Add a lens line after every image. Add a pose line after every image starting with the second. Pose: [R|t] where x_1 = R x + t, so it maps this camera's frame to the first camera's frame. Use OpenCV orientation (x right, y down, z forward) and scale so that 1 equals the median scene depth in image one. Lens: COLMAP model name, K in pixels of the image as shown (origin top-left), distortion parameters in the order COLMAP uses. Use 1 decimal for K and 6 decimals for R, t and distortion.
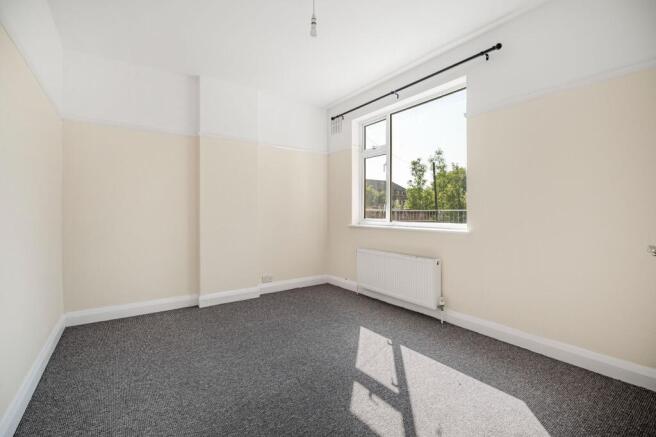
lens RADIAL K [[293.4, 0, 326.6], [0, 293.4, 215.0], [0, 0, 1]] dist [-0.010162, -0.002304]
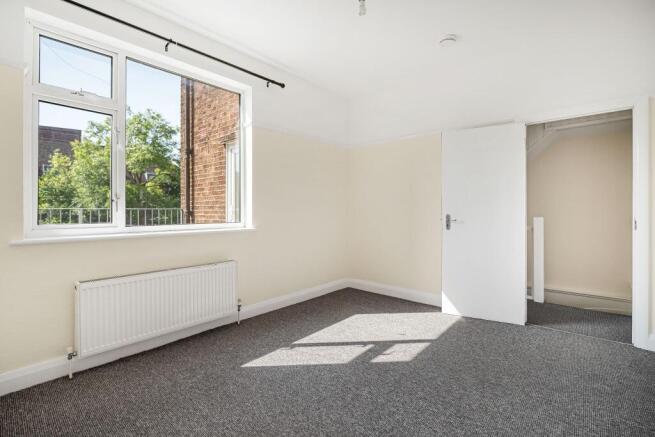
lens RADIAL K [[292.9, 0, 329.1], [0, 292.9, 211.8], [0, 0, 1]] dist [-0.010162, -0.002304]
pose [[-0.220453, -0.001080, 0.975397, -0.591639], [0.014034, 0.999892, 0.004279, -0.006927], [-0.975297, 0.014632, -0.220414, 0.861752]]
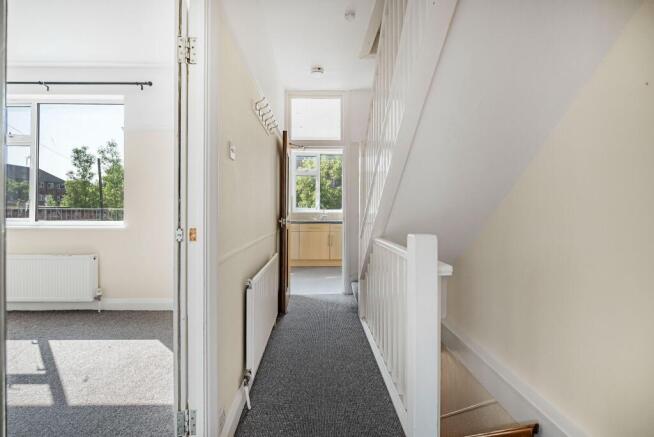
lens RADIAL K [[292.5, 0, 326.6], [0, 292.5, 212.8], [0, 0, 1]] dist [-0.010162, -0.002304]
pose [[0.540604, 0.004709, 0.841264, -0.056899], [-0.000190, 0.999985, -0.005475, 0.002751], [-0.841277, 0.002800, 0.540597, -0.286158]]
